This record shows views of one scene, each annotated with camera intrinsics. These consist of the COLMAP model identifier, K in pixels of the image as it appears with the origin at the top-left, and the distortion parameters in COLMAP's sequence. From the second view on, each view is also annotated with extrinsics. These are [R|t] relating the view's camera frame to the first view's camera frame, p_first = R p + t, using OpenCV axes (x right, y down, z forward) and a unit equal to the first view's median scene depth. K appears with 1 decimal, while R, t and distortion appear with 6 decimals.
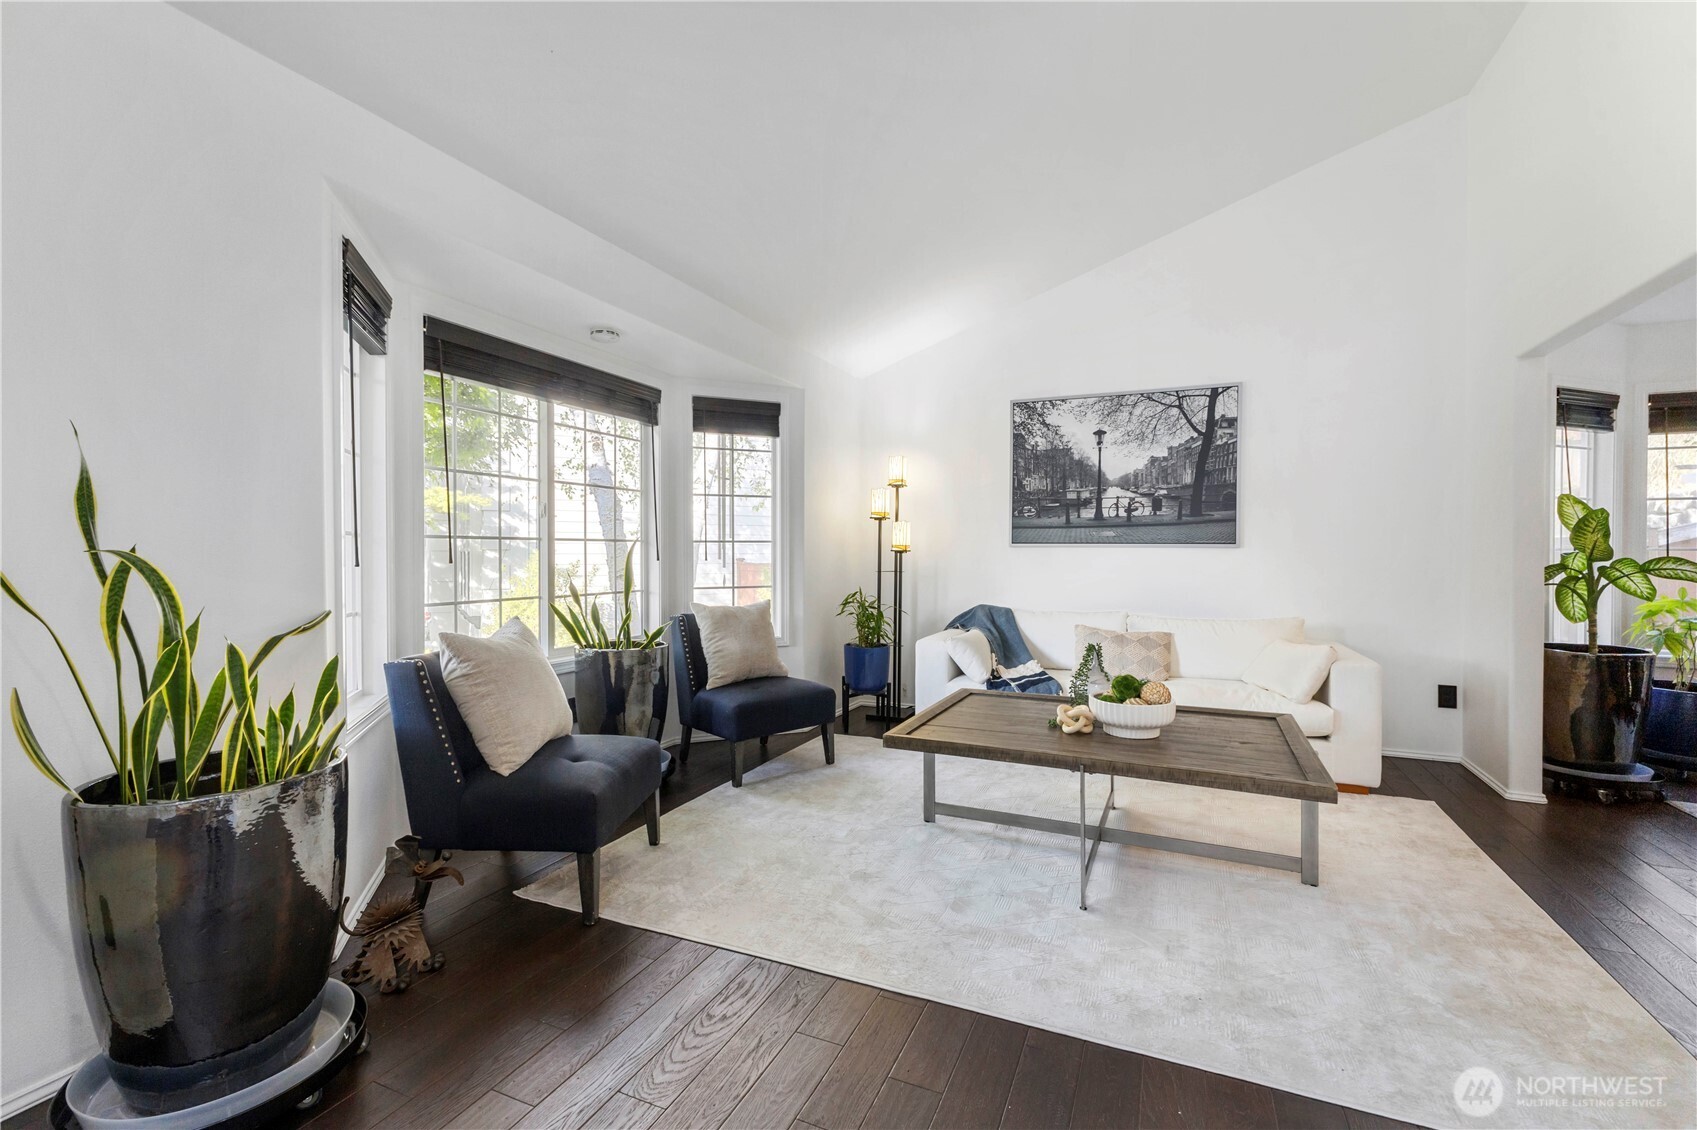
lens RADIAL K [[731.5, 0, 847.4], [0, 731.5, 562.9], [0, 0, 1]] dist [0.016651, -0.006951]
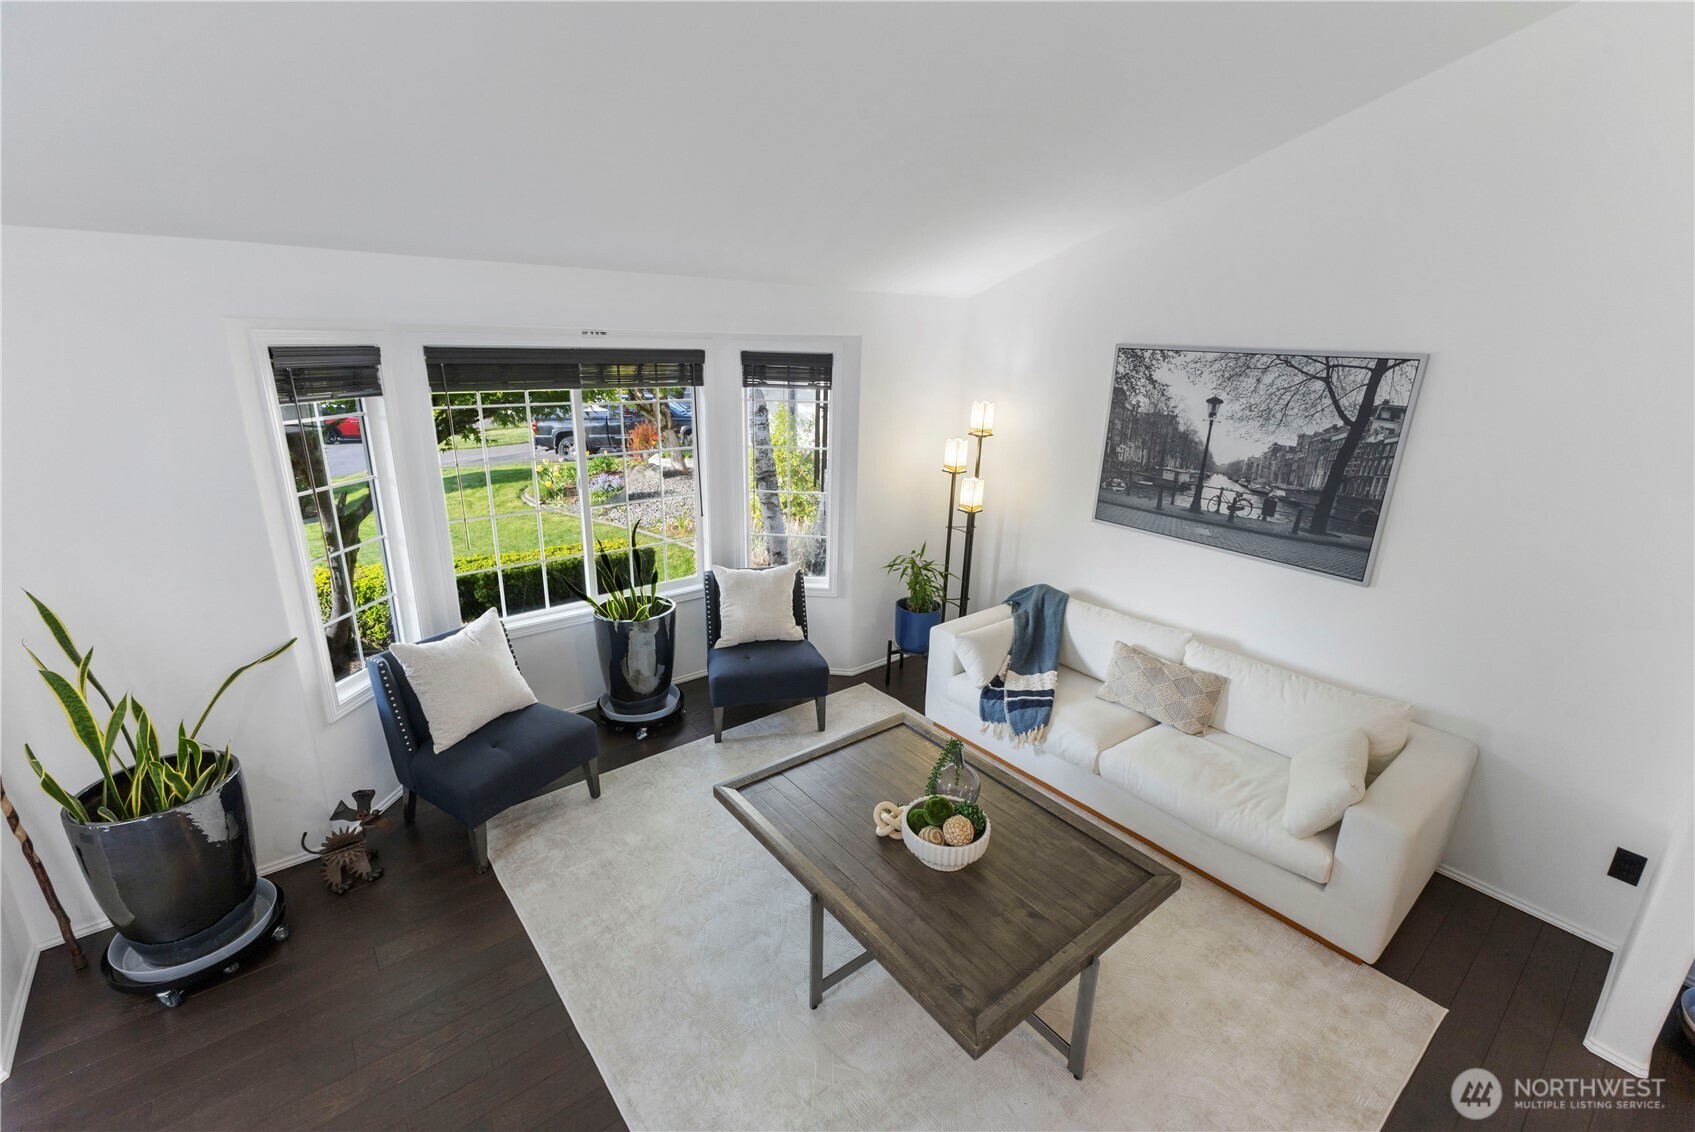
lens RADIAL K [[730.3, 0, 847.5], [0, 730.3, 566.0], [0, 0, 1]] dist [0.001038, 0.007601]
pose [[0.891879, 0.158808, -0.423476, 0.359977], [-0.032567, 0.956446, 0.290087, -0.226161], [0.451100, -0.244931, 0.858206, 0.135285]]
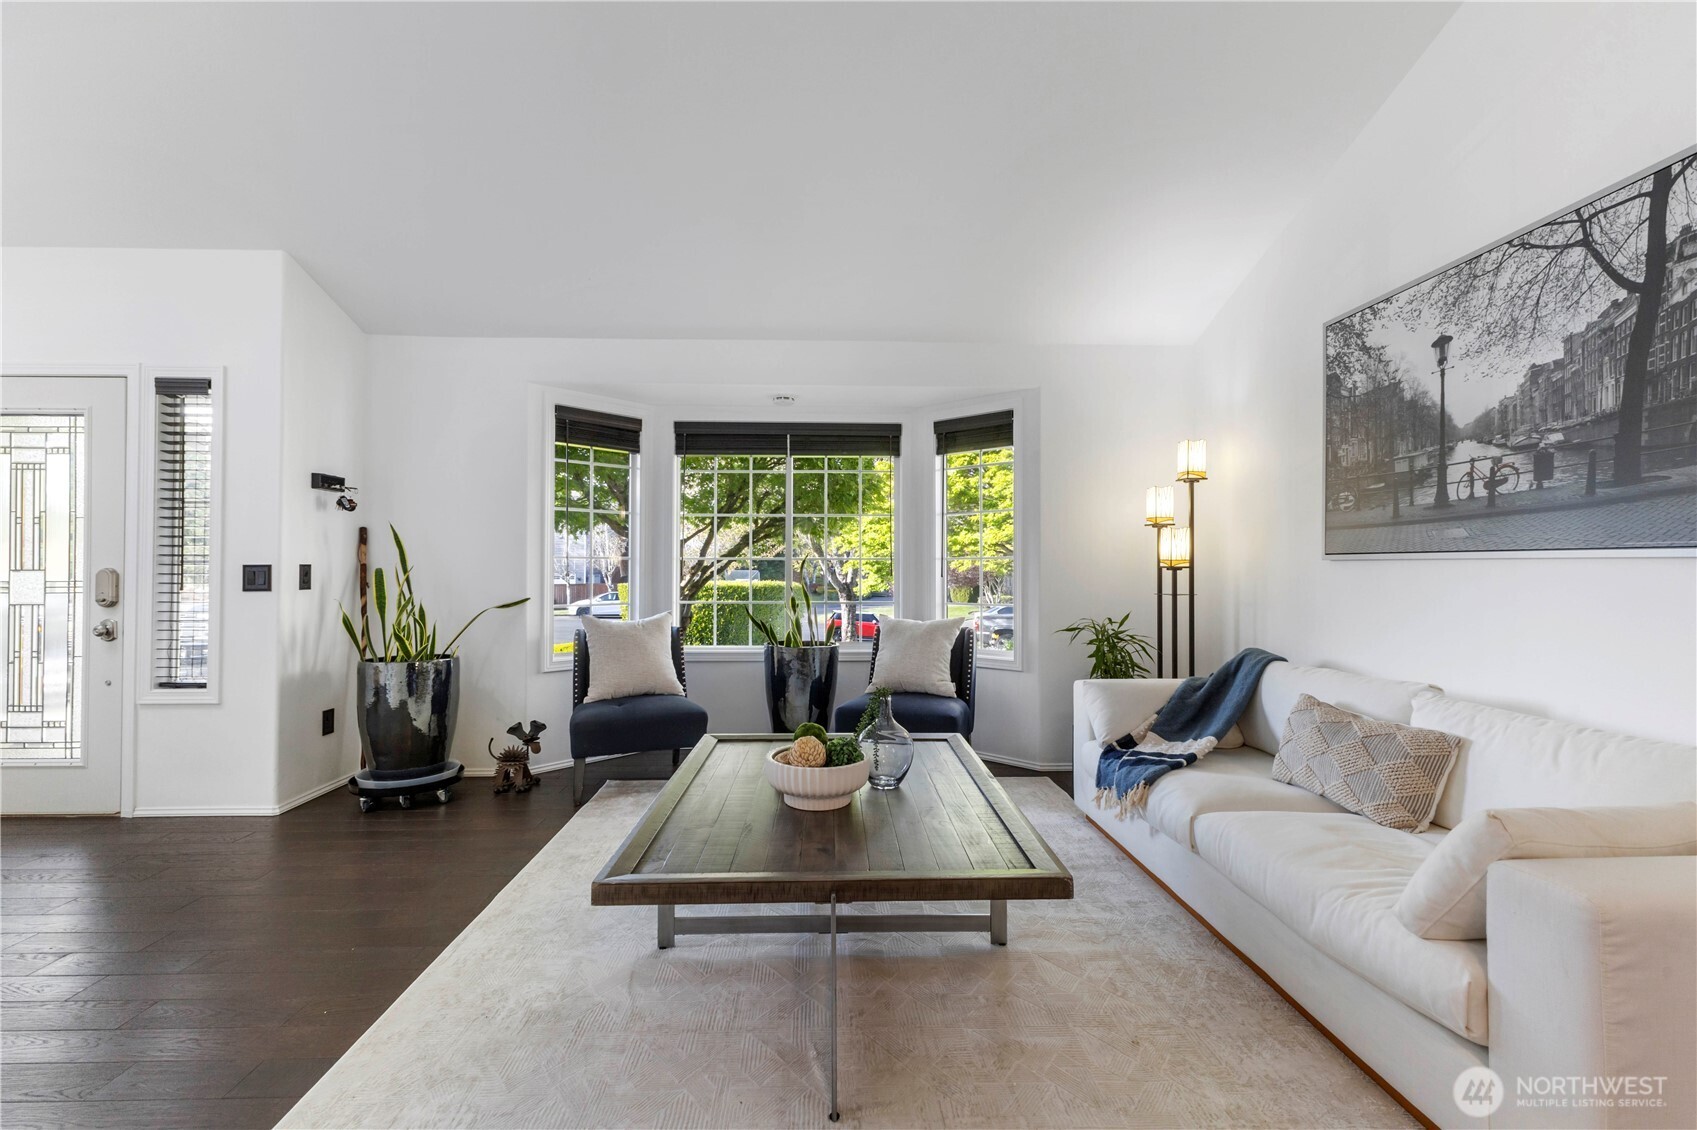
lens RADIAL K [[731.5, 0, 847.4], [0, 731.5, 562.9], [0, 0, 1]] dist [0.016651, -0.006951]
pose [[0.439447, -0.008970, -0.898224, 0.642835], [-0.014719, 0.999744, -0.017185, -0.003884], [0.898148, 0.020773, 0.439203, 0.397808]]
